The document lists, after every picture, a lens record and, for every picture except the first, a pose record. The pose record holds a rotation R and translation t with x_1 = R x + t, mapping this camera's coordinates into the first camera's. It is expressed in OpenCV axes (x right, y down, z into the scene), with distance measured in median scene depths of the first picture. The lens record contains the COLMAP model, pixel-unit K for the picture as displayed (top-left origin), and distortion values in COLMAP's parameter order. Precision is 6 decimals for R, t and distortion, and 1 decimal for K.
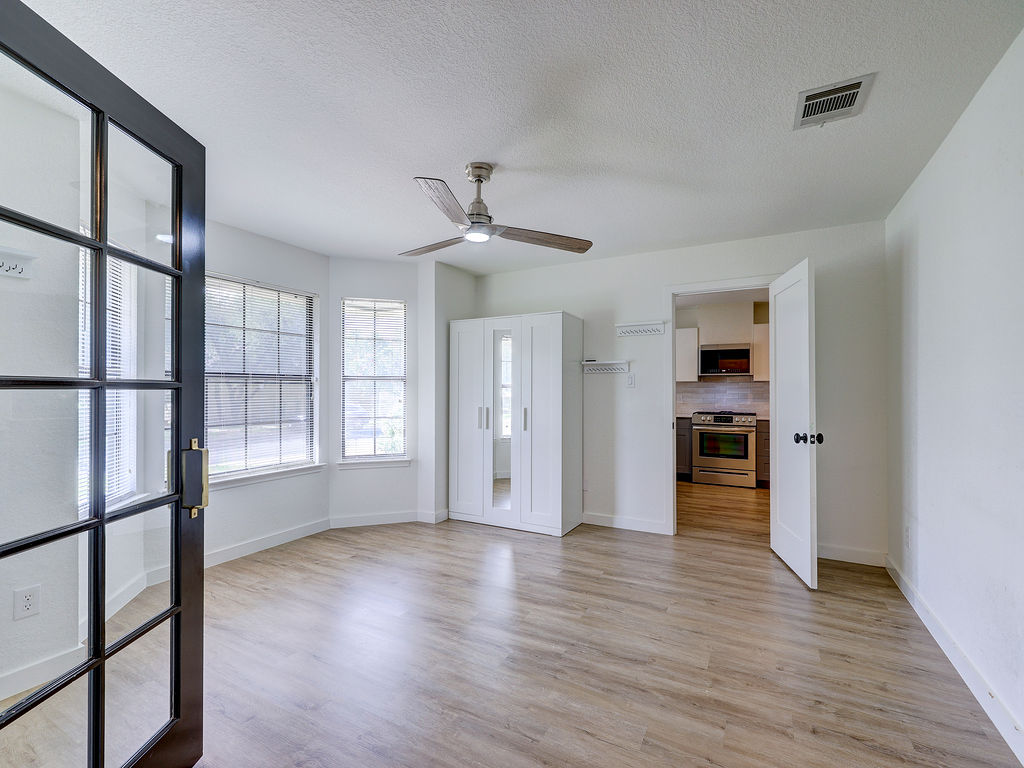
lens RADIAL K [[463.1, 0, 512.1], [0, 463.1, 386.4], [0, 0, 1]] dist [0.003293, 0.000560]
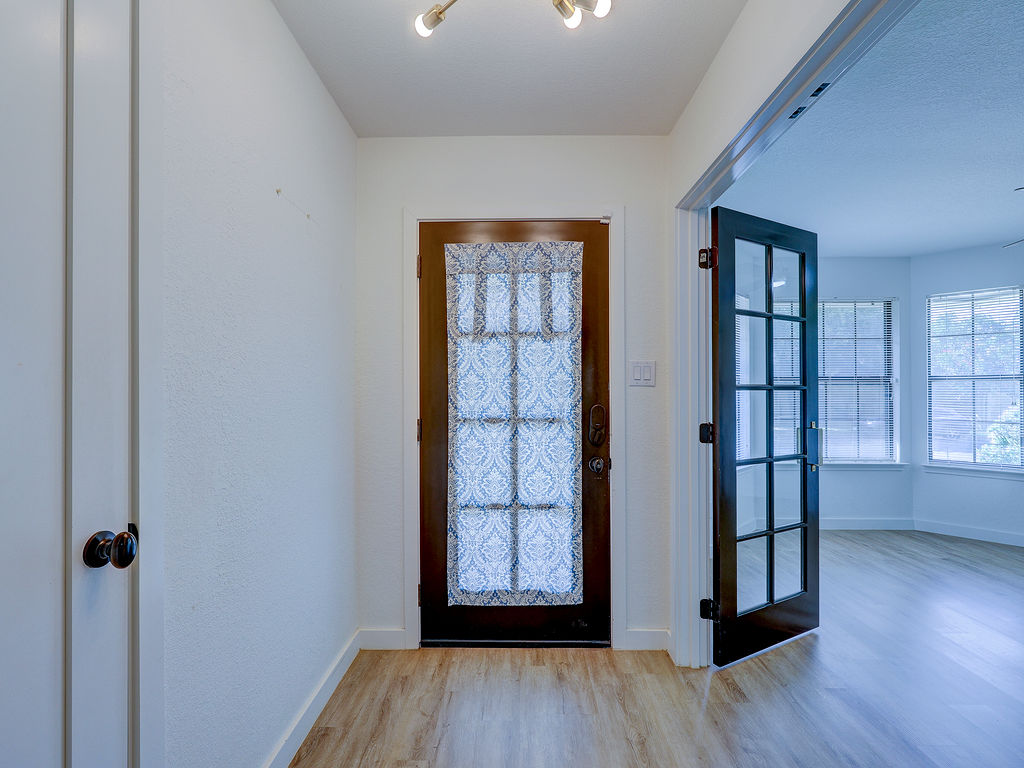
lens RADIAL K [[463.1, 0, 512.1], [0, 463.1, 386.4], [0, 0, 1]] dist [0.003293, 0.000560]
pose [[0.472801, -0.006955, -0.881142, 0.087687], [0.006009, 0.999971, -0.004669, -0.002235], [0.881149, -0.003087, 0.472829, -0.253160]]
